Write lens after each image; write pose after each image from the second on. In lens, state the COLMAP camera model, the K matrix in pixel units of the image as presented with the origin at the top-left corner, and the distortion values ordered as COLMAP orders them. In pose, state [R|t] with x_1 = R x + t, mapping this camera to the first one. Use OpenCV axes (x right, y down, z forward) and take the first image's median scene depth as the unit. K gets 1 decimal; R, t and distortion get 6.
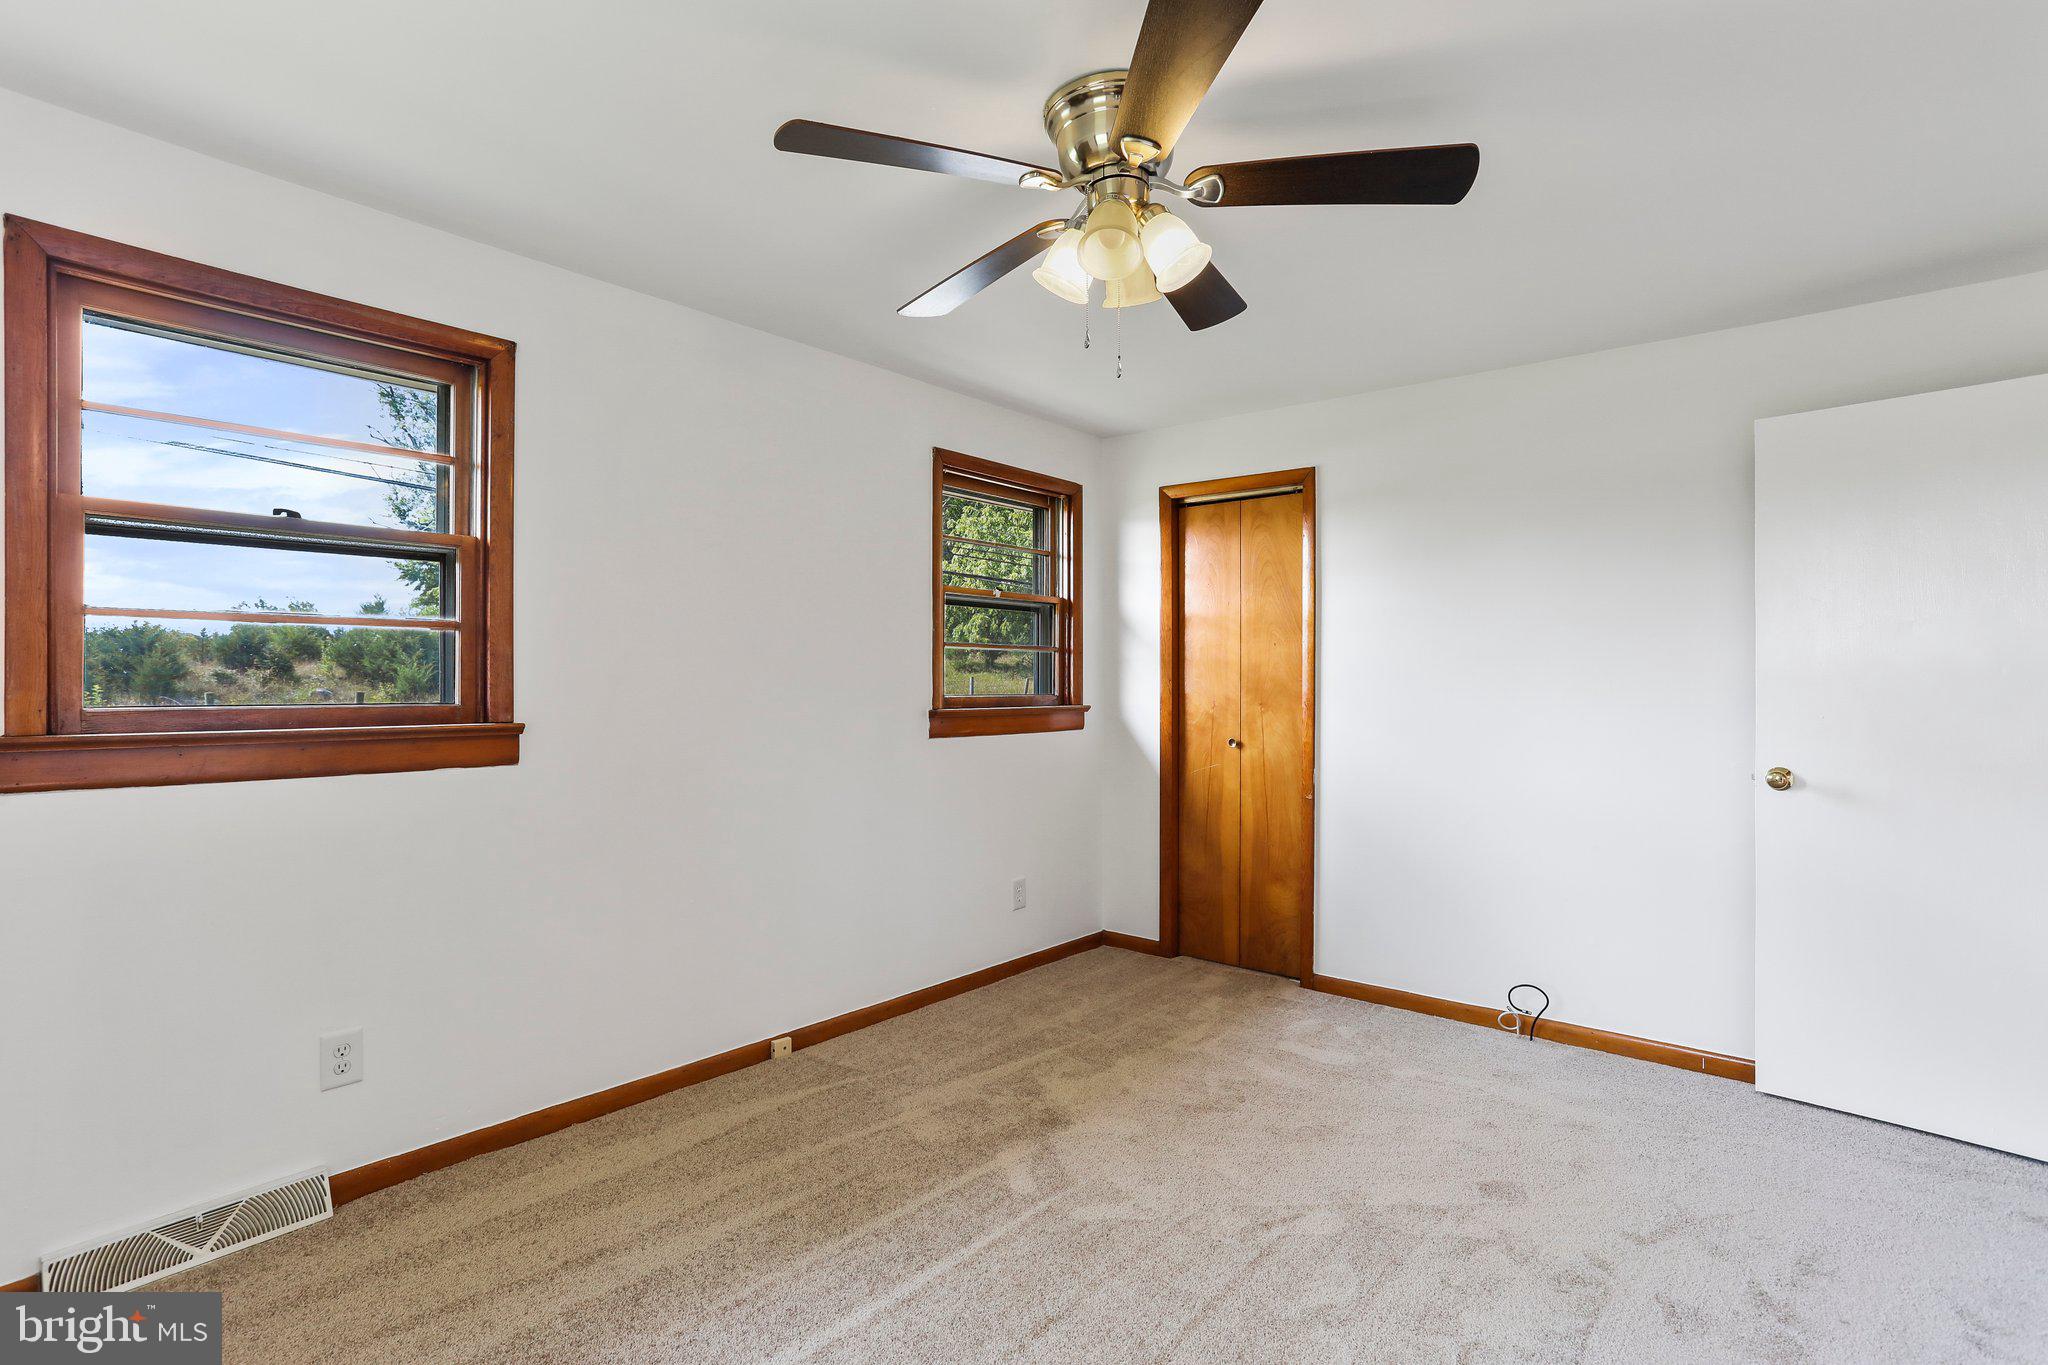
lens RADIAL K [[996.2, 0, 1022.0], [0, 996.2, 686.8], [0, 0, 1]] dist [-0.047186, 0.017418]
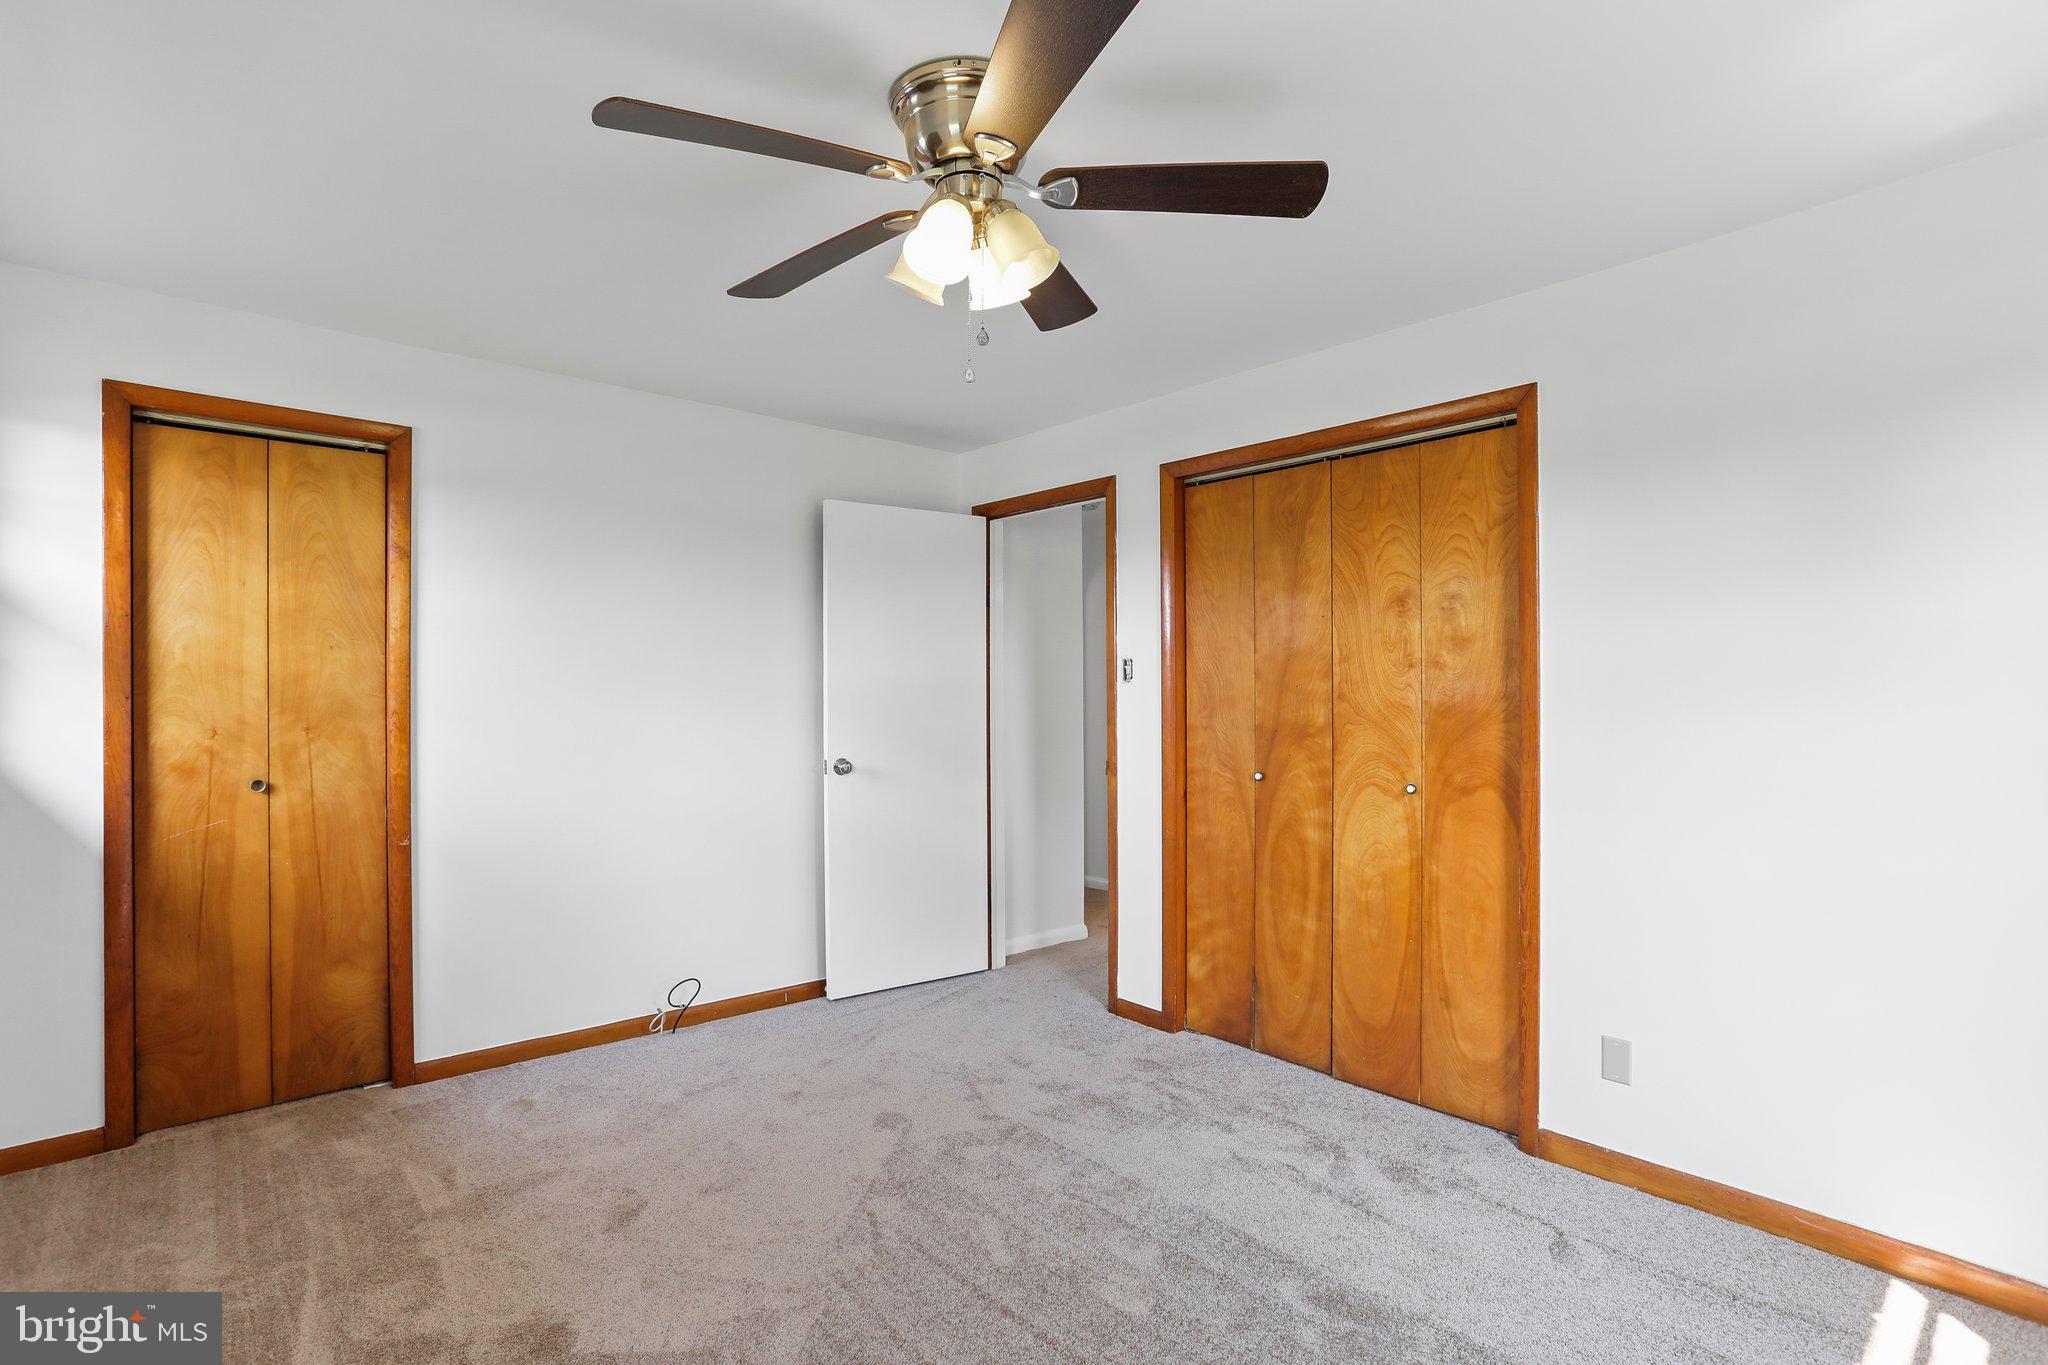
lens RADIAL K [[996.2, 0, 1020.9], [0, 996.2, 689.2], [0, 0, 1]] dist [-0.047186, 0.017418]
pose [[0.141516, 0.001560, 0.989935, -0.394724], [0.010484, 0.999940, -0.003075, -0.003628], [-0.989881, 0.010814, 0.141491, 0.383851]]
